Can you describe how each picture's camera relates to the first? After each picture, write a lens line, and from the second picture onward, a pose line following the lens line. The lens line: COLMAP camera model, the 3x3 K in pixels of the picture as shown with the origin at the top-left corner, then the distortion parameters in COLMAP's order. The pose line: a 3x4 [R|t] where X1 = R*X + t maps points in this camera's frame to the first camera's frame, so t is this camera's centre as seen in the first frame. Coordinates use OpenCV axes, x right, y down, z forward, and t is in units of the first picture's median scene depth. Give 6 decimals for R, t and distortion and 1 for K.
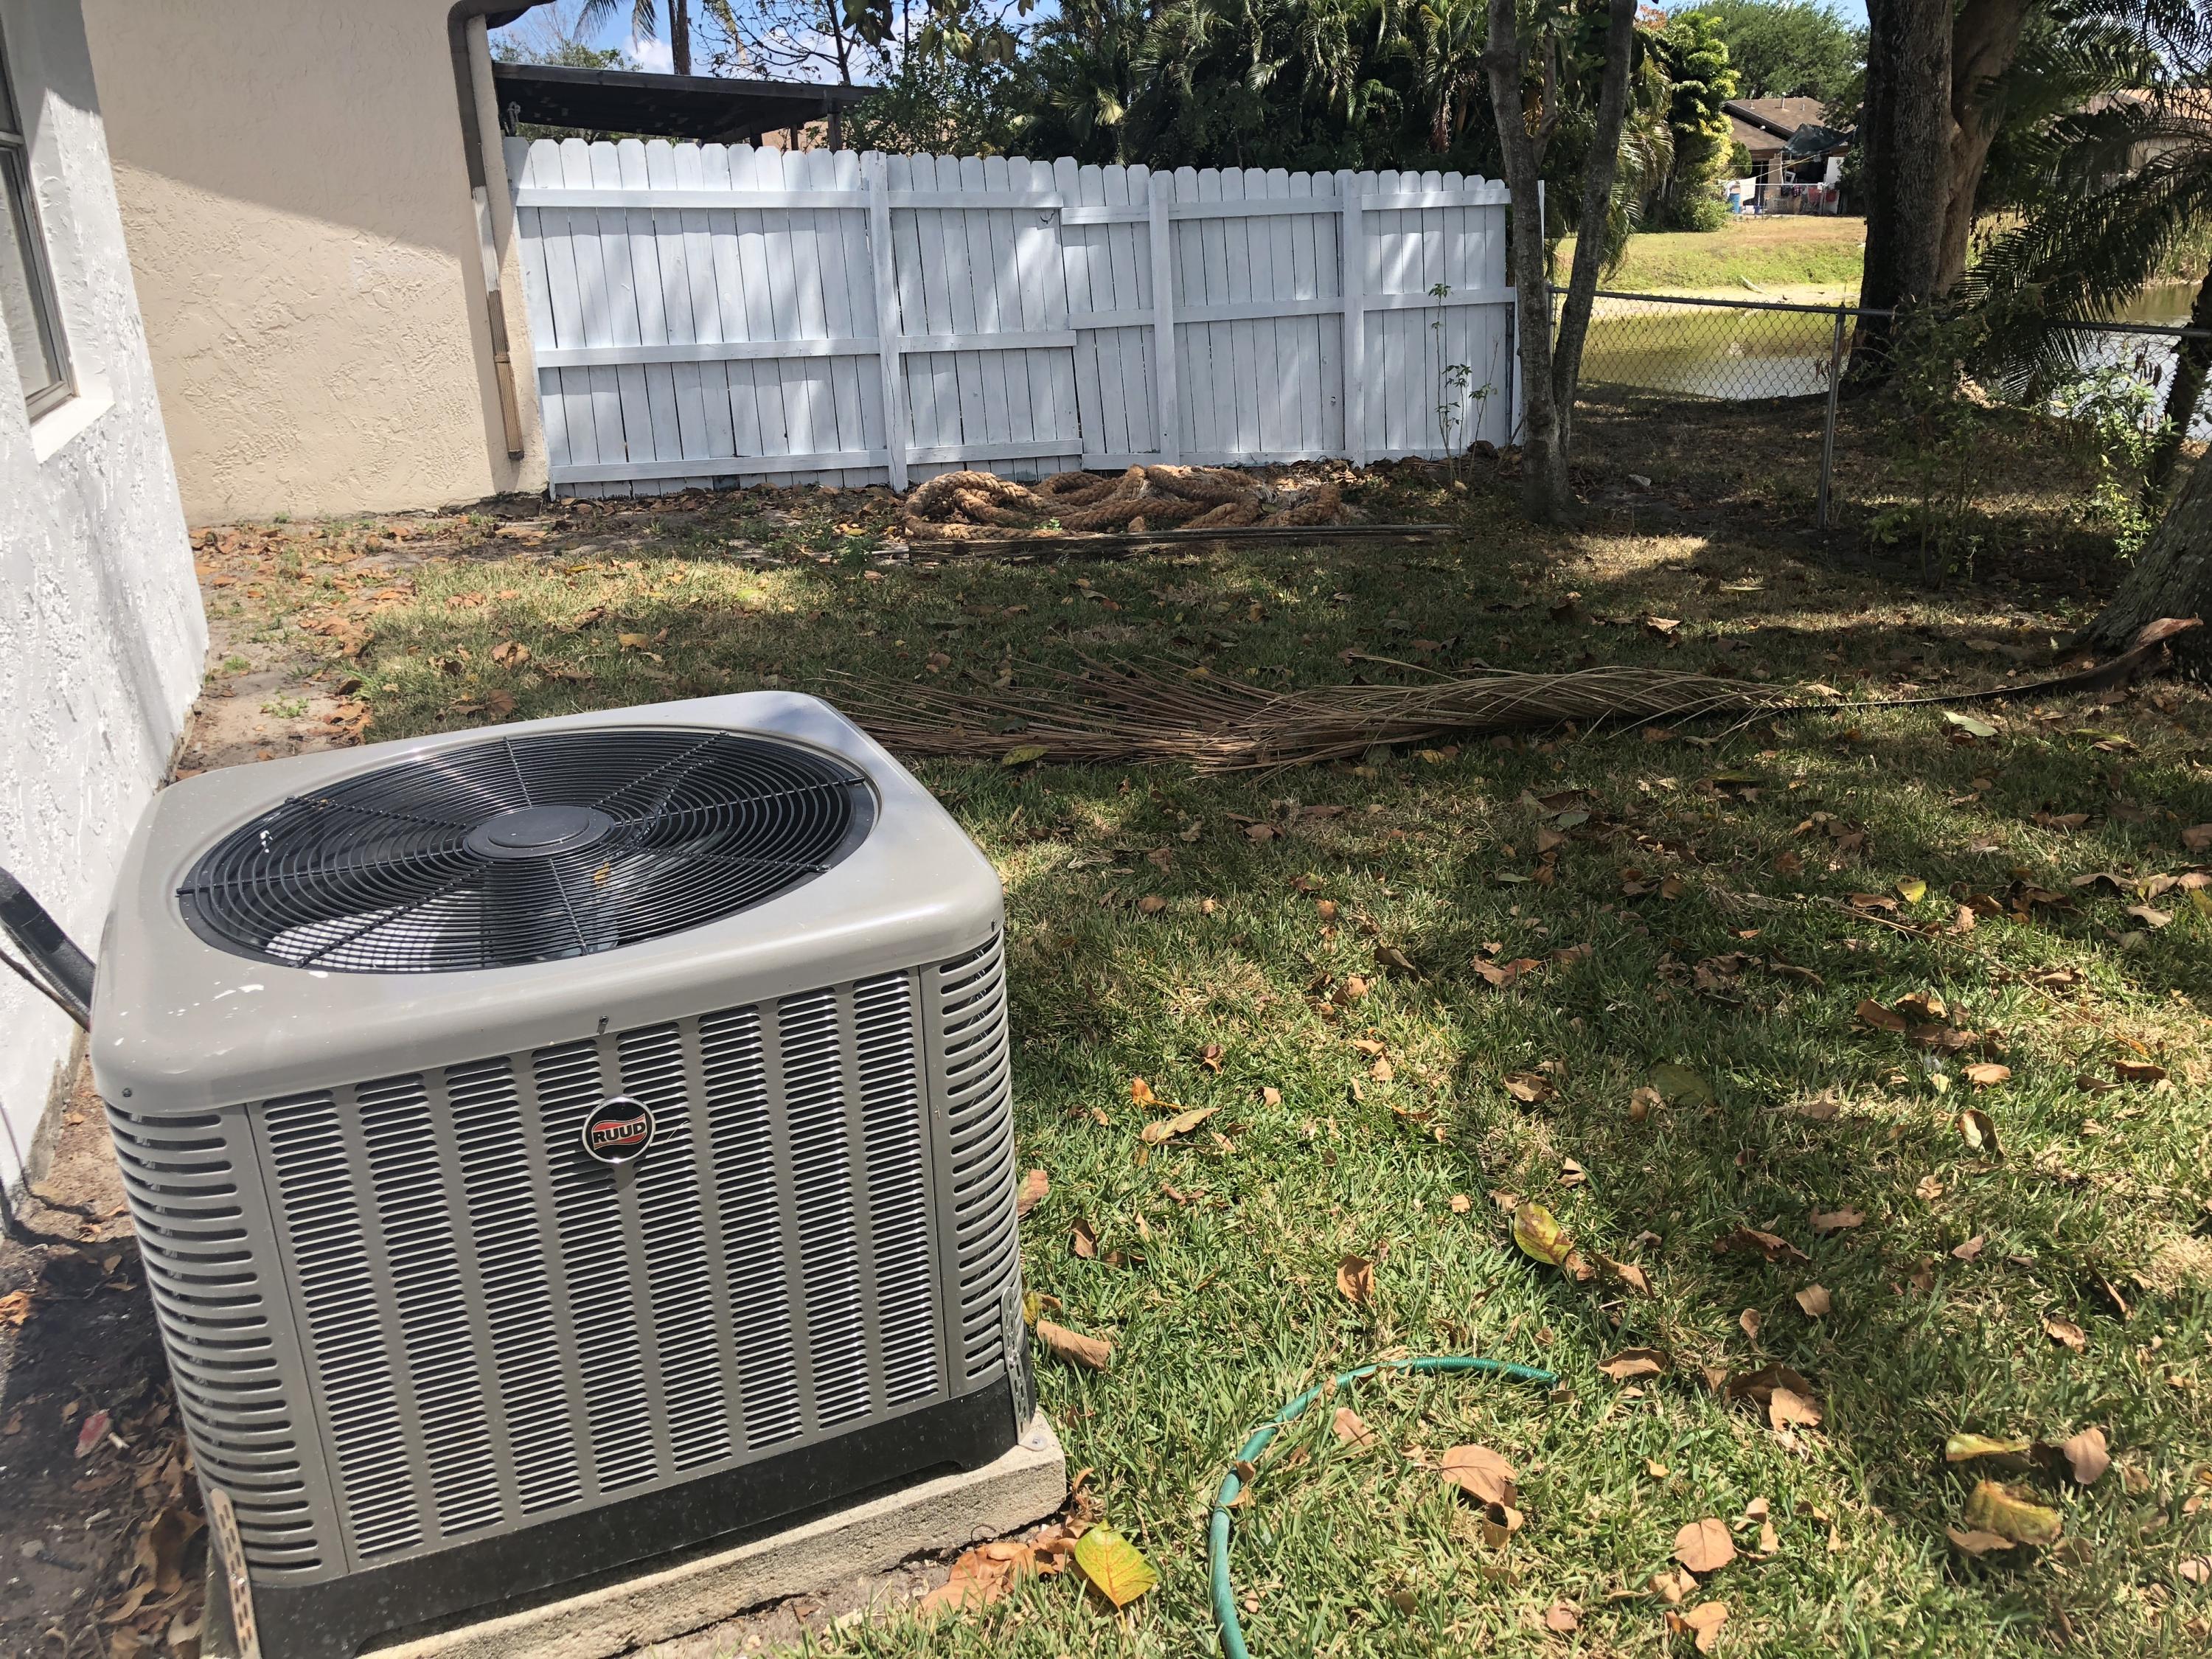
lens RADIAL K [[1792.5, 0, 1110.1], [0, 1792.5, 823.4], [0, 0, 1]] dist [0.014660, -0.006652]
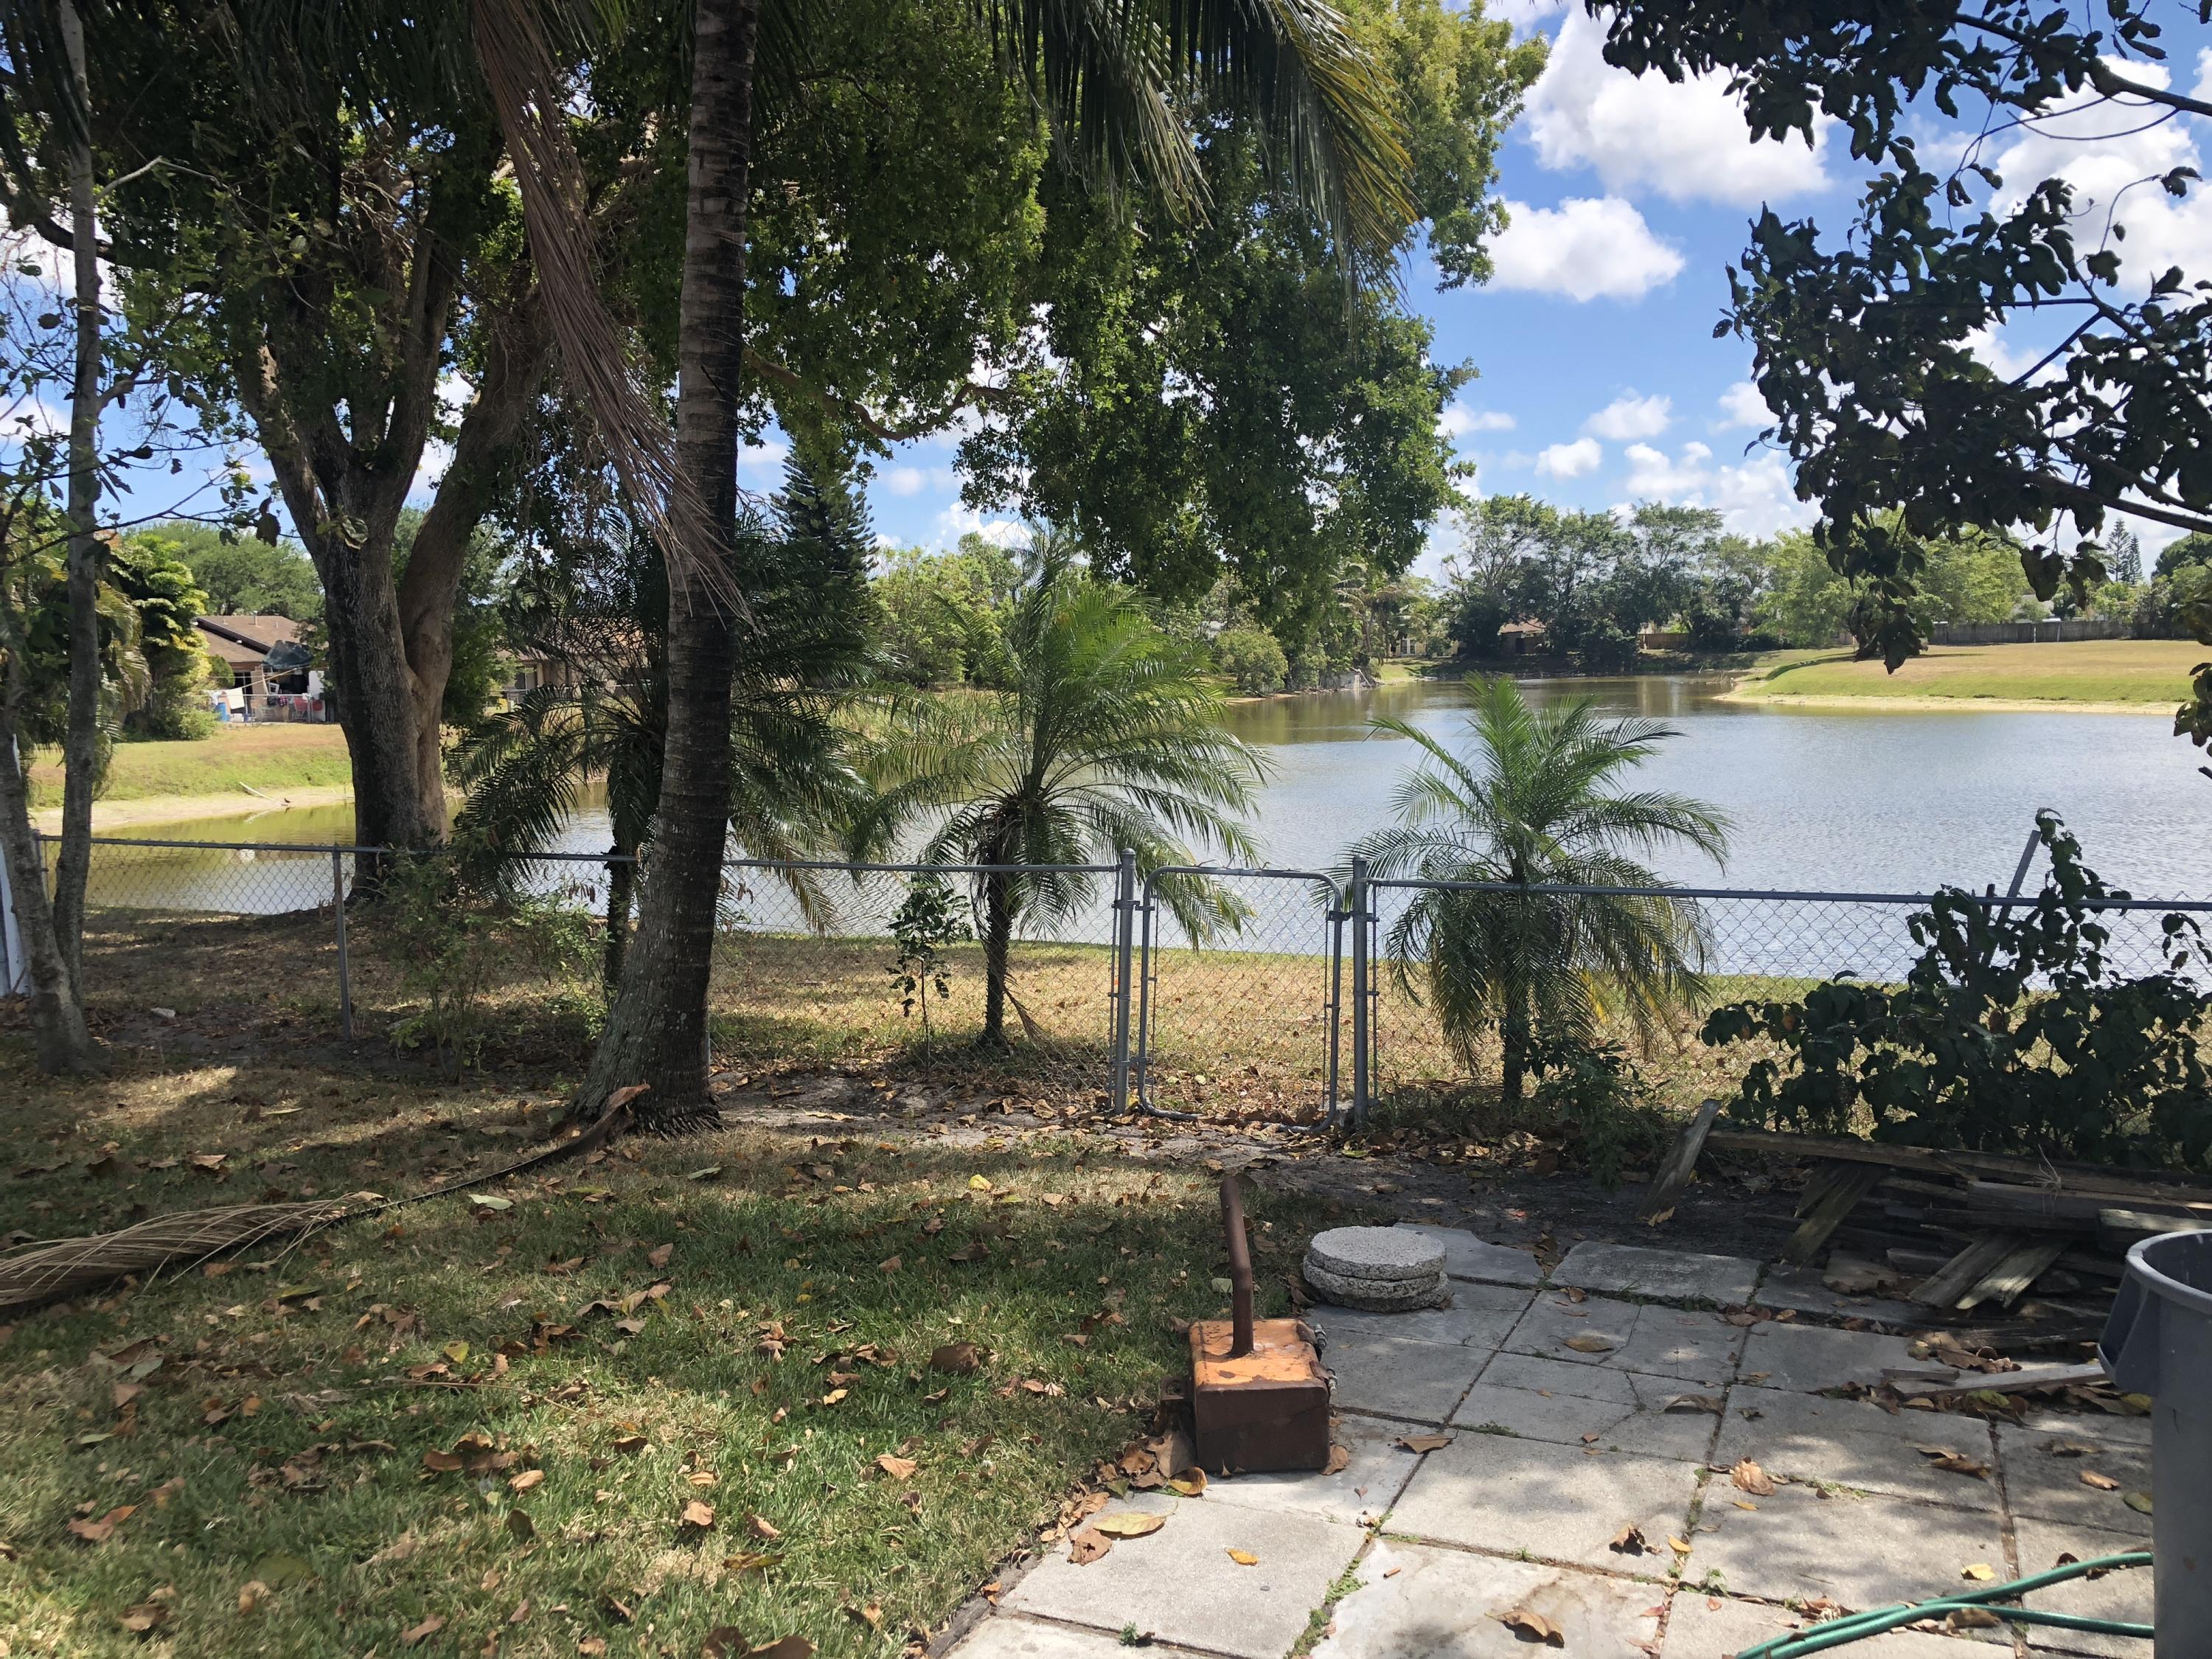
lens RADIAL K [[1792.5, 0, 1111.7], [0, 1792.5, 818.3], [0, 0, 1]] dist [0.014660, -0.006652]
pose [[0.713706, -0.051684, 0.698536, -0.057218], [0.233263, 0.957886, -0.167456, -0.001893], [-0.660463, 0.282458, 0.695705, -0.194745]]
